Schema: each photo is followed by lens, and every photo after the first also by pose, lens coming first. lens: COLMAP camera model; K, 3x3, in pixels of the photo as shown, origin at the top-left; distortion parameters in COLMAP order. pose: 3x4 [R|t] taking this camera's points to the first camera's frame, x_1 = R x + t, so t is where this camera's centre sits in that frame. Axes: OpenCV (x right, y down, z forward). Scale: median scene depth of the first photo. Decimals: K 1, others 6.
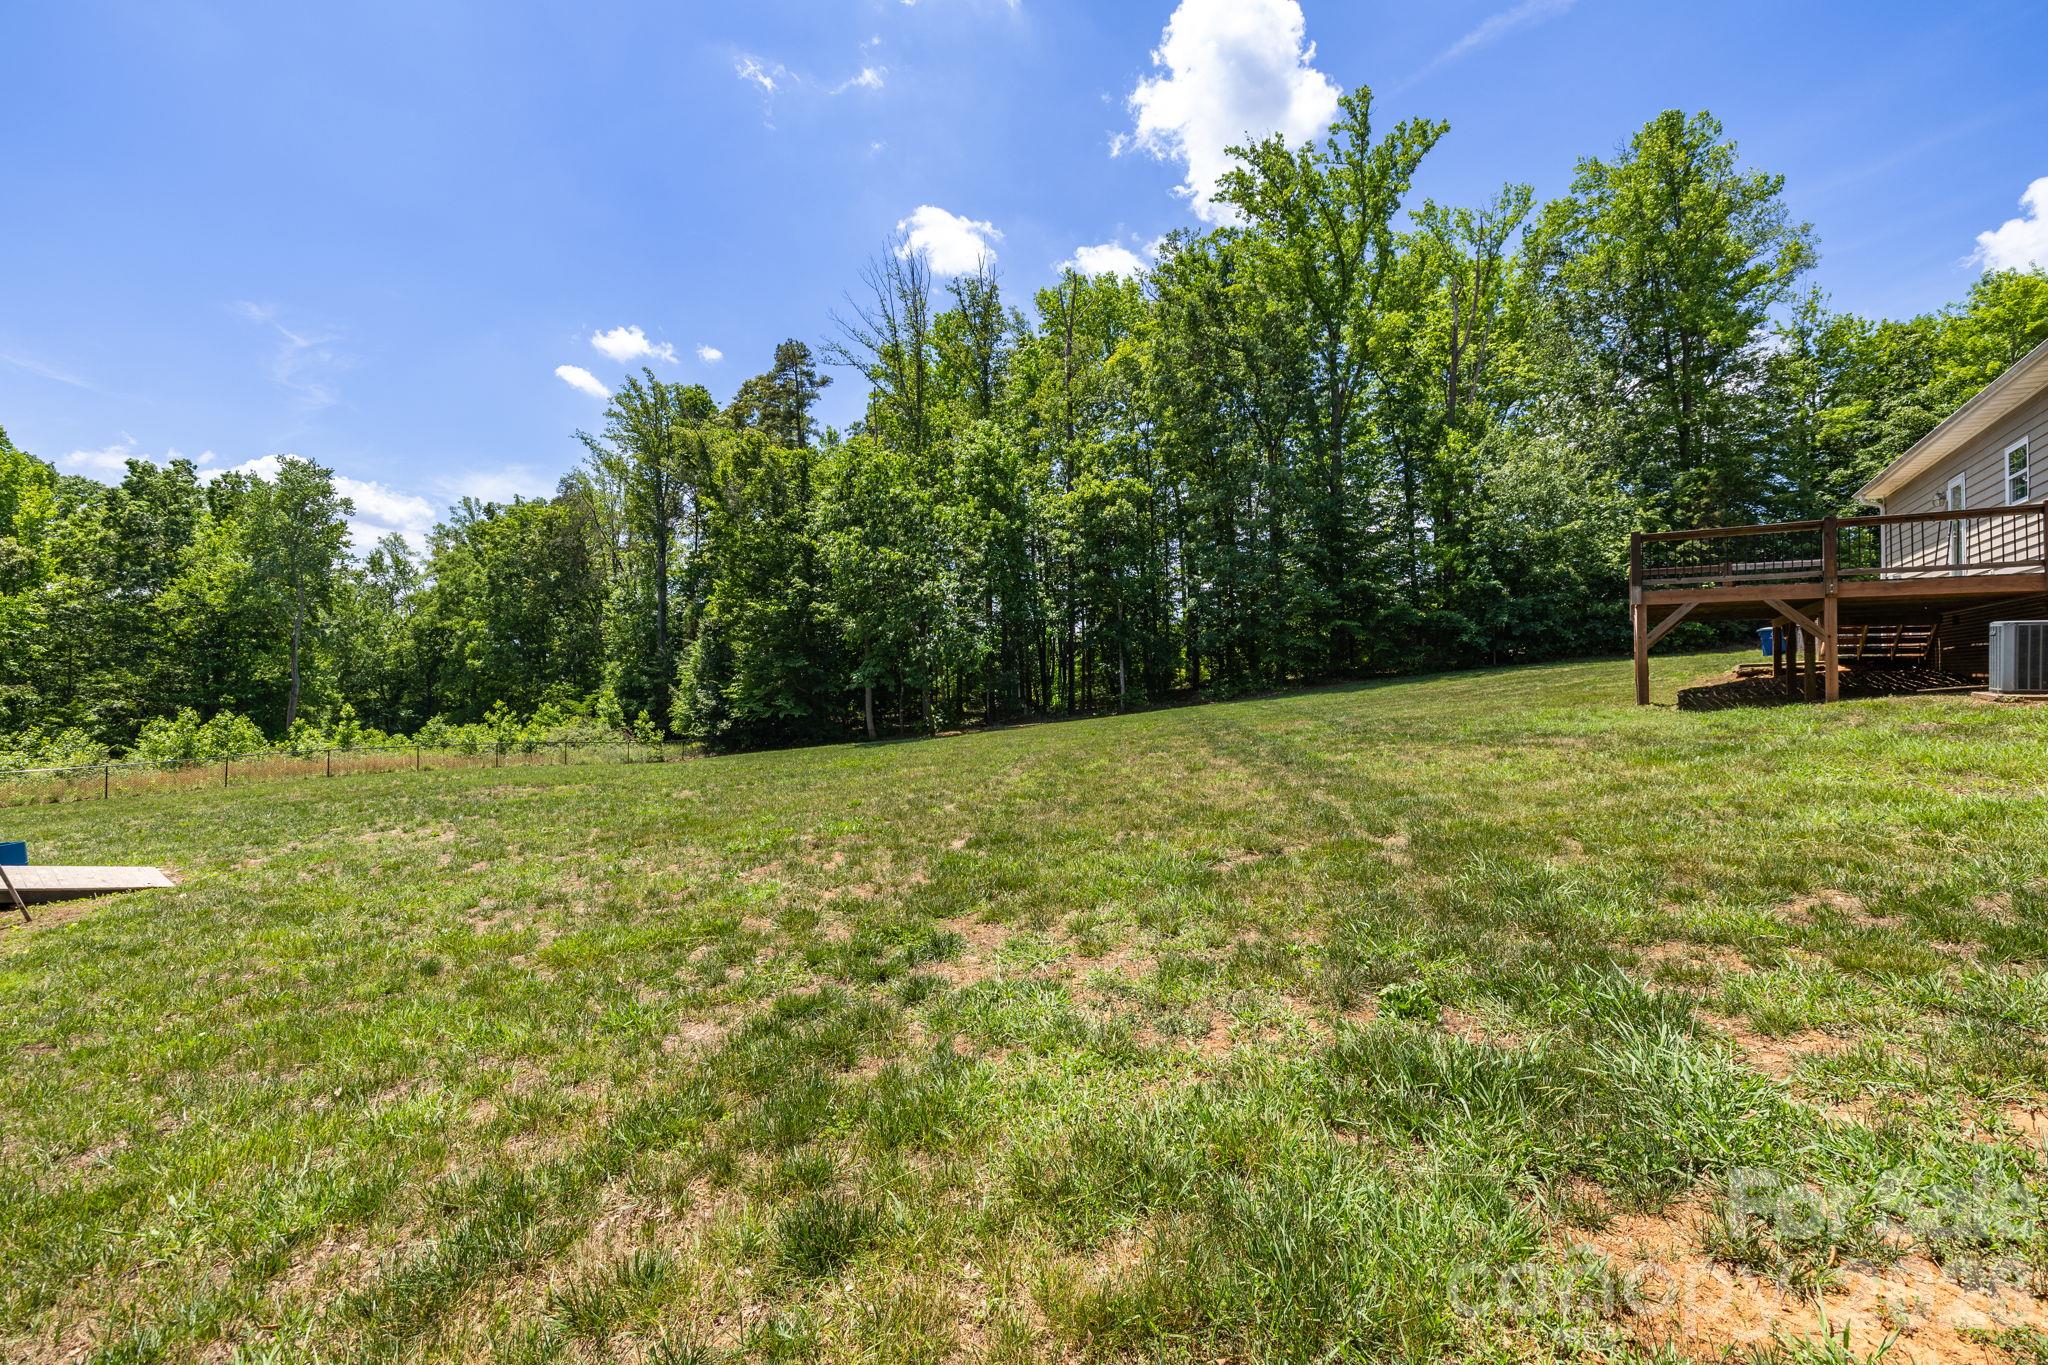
lens RADIAL K [[870.0, 0, 1018.8], [0, 870.0, 680.2], [0, 0, 1]] dist [0.002116, 0.000251]
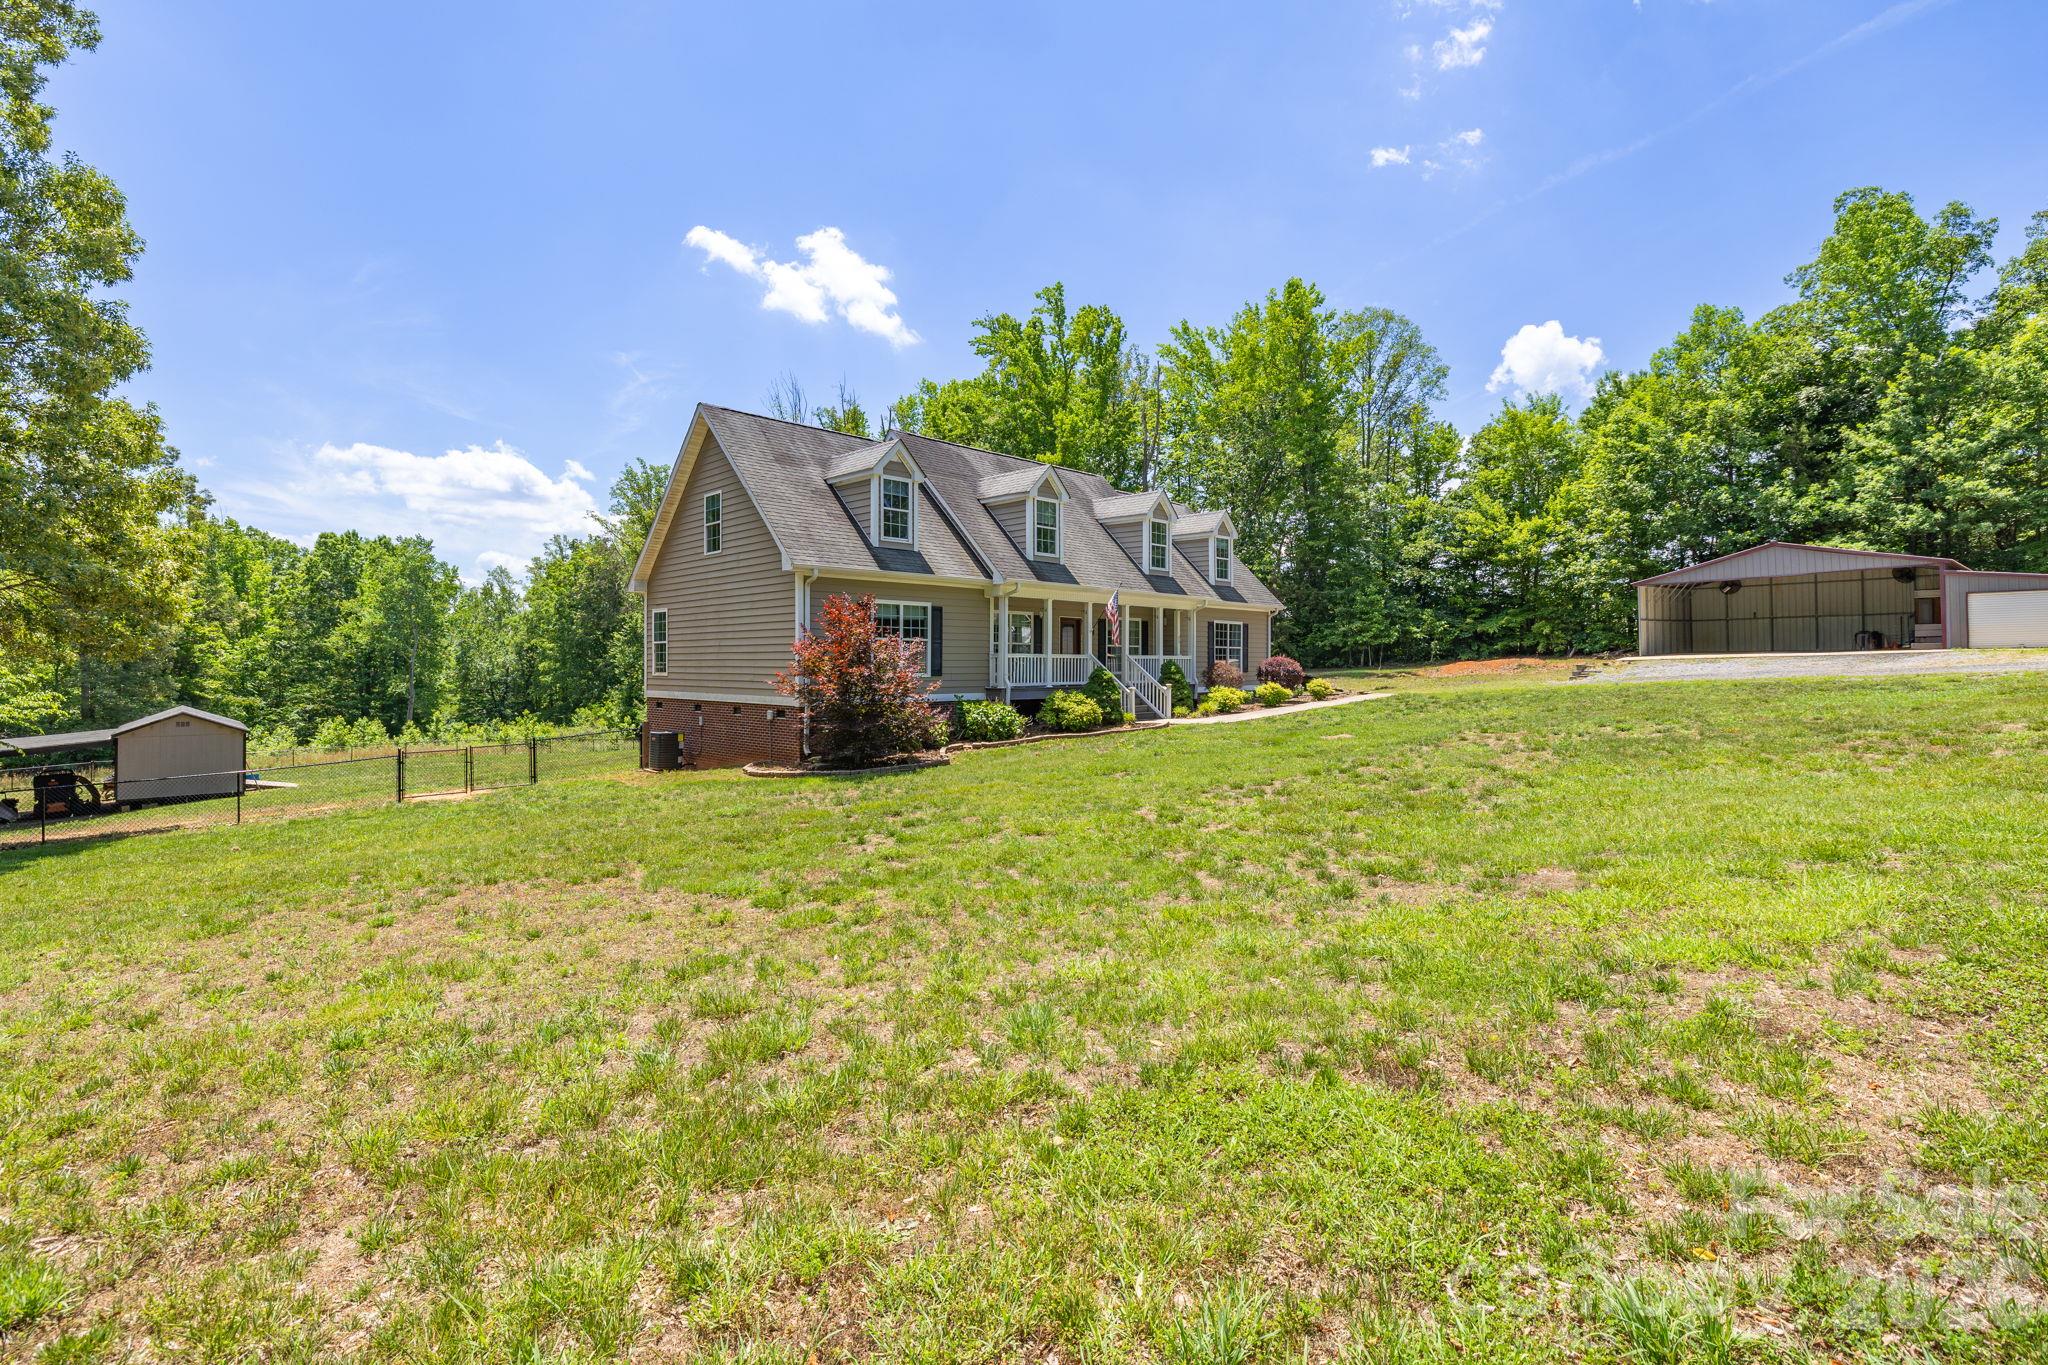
lens RADIAL K [[939.4, 0, 1012.1], [0, 939.4, 666.2], [0, 0, 1]] dist [0.001619, 0.000360]
pose [[0.985472, -0.003649, -0.169797, 0.359949], [0.003753, 0.999993, 0.000295, -0.036015], [0.169795, -0.000928, 0.985479, -0.320436]]
